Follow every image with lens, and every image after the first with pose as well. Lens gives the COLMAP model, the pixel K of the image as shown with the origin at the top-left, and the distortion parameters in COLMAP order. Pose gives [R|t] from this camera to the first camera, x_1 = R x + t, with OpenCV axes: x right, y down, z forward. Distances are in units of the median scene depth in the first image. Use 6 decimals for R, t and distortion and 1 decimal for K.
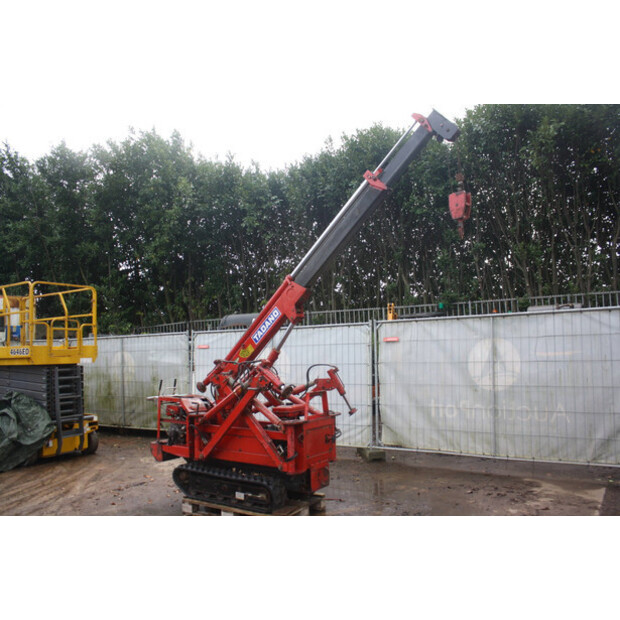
lens RADIAL K [[517.1, 0, 308.3], [0, 517.1, 316.2], [0, 0, 1]] dist [-0.127474, 0.091938]
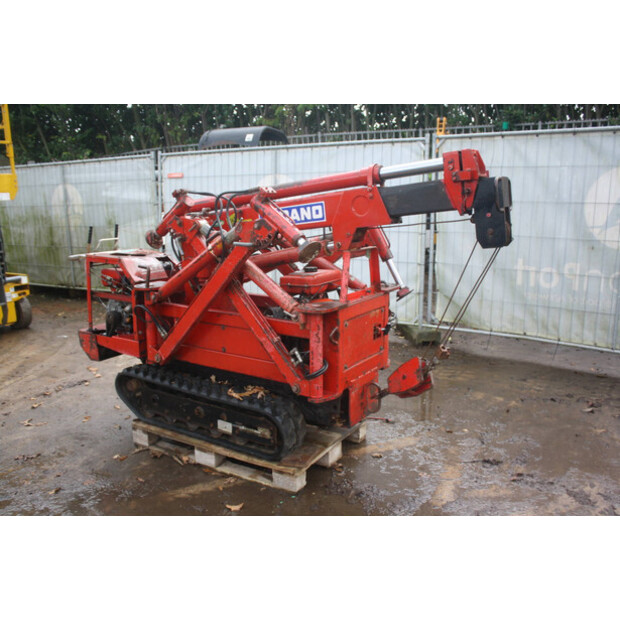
lens RADIAL K [[582.2, 0, 310.4], [0, 582.2, 311.6], [0, 0, 1]] dist [-0.117338, 0.000000]
pose [[0.999939, 0.011014, -0.000630, -0.028057], [-0.010422, 0.961795, 0.273572, 0.032393], [0.003619, -0.273549, 0.961851, 0.298610]]
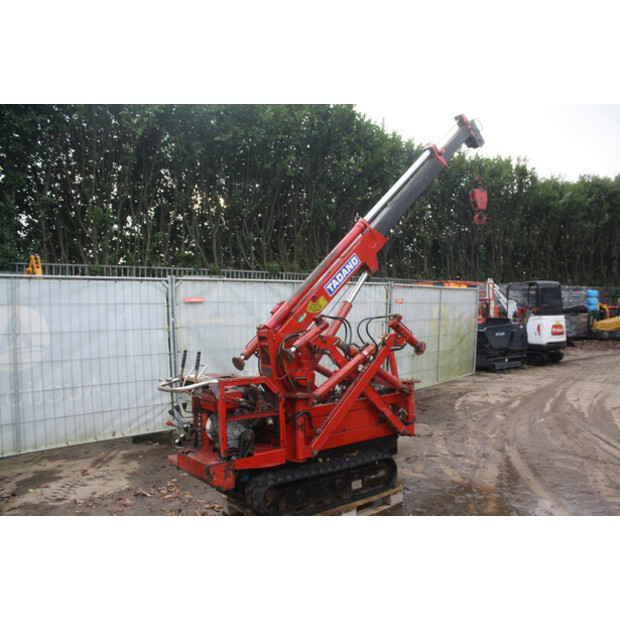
lens RADIAL K [[517.1, 0, 310.0], [0, 517.1, 311.1], [0, 0, 1]] dist [-0.127474, 0.091938]
pose [[0.322818, 0.023054, 0.946180, -0.693808], [-0.056479, 0.998391, -0.005057, 0.066728], [-0.944774, -0.051807, 0.323601, 0.618716]]
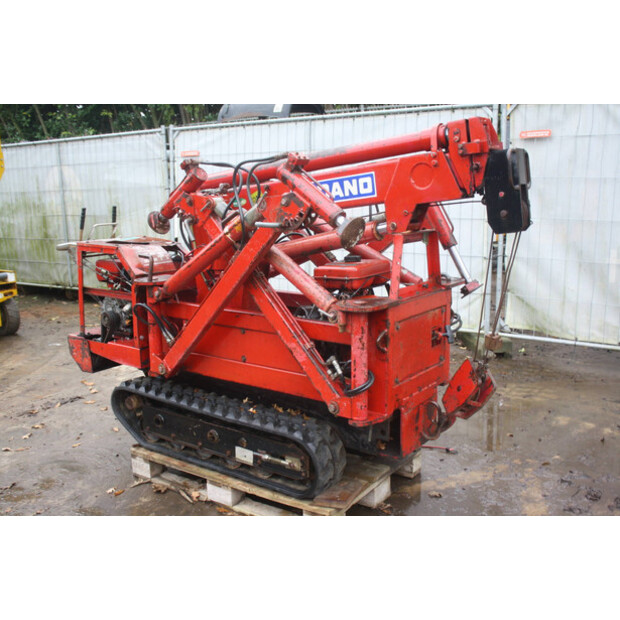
lens RADIAL K [[683.1, 0, 307.6], [0, 683.1, 307.8], [0, 0, 1]] dist [-0.104155, 0.000000]
pose [[0.997812, 0.013858, -0.064647, -0.028566], [0.003125, 0.966808, 0.255485, 0.047062], [0.066042, -0.255128, 0.964649, 0.327475]]
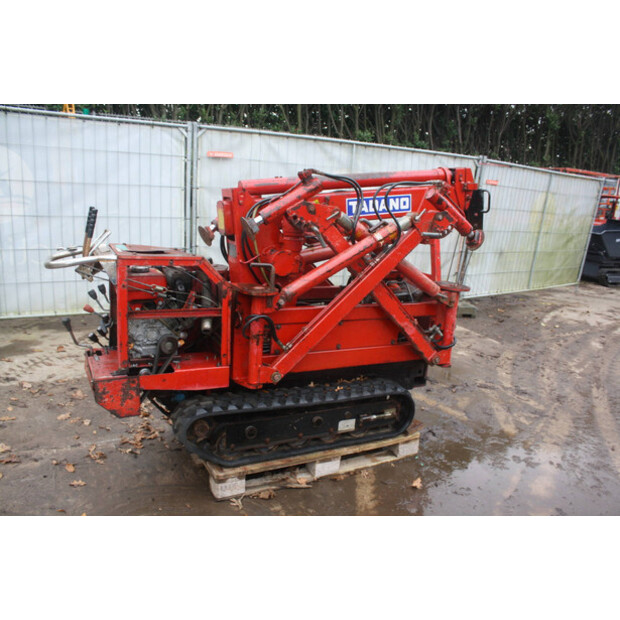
lens RADIAL K [[517.1, 0, 308.8], [0, 517.1, 314.4], [0, 0, 1]] dist [-0.127474, 0.091938]
pose [[0.510473, -0.143943, 0.847760, -0.464317], [-0.137068, 0.959663, 0.245478, 0.077125], [-0.848899, -0.241511, 0.470152, 0.599939]]
